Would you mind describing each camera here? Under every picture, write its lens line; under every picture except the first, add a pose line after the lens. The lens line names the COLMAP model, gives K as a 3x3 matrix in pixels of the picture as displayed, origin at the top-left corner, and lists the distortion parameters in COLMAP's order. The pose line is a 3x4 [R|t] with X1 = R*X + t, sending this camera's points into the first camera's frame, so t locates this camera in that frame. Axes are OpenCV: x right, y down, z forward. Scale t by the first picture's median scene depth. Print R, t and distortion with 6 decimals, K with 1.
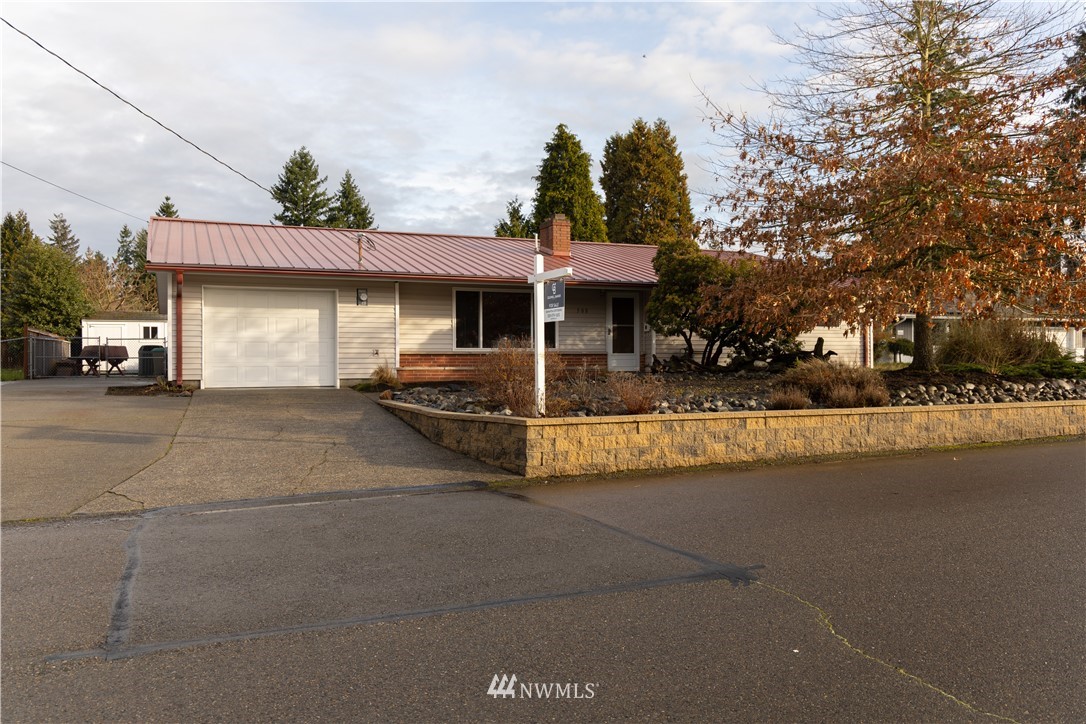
lens RADIAL K [[854.7, 0, 543.0], [0, 854.7, 363.0], [0, 0, 1]] dist [-0.004310, -0.001346]
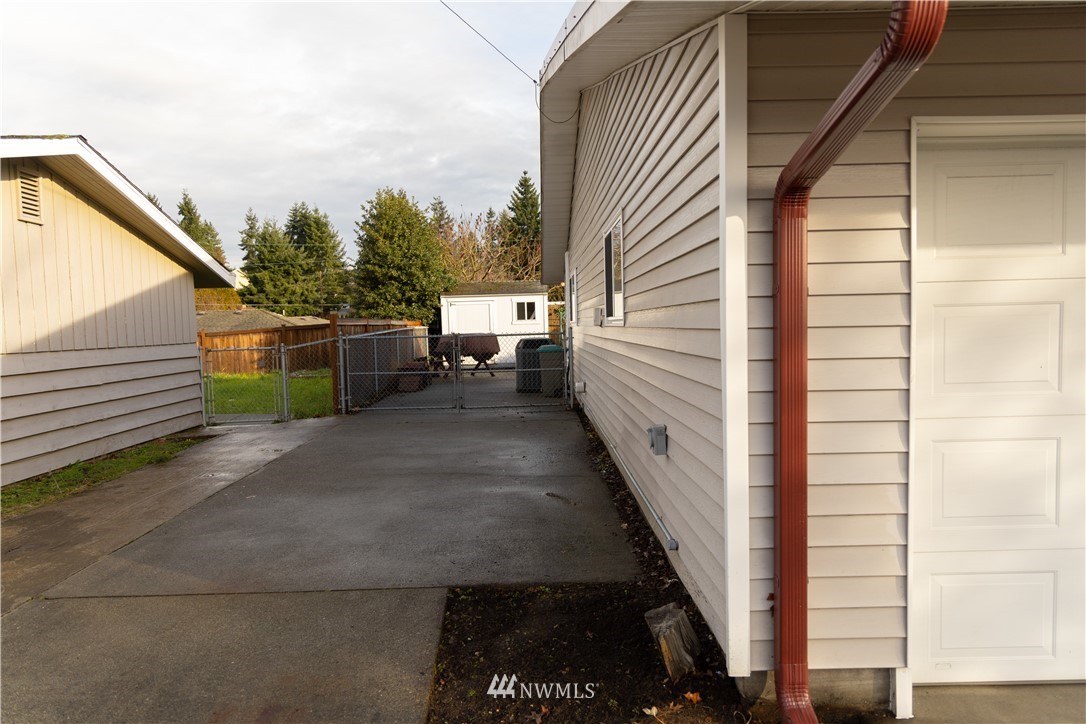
lens RADIAL K [[735.4, 0, 541.8], [0, 735.4, 362.4], [0, 0, 1]] dist [0.008675, 0.010521]
pose [[0.924972, 0.001293, -0.380032, -0.226705], [0.022562, 0.998044, 0.058311, -0.029503], [0.379364, -0.062510, 0.923133, 0.460888]]
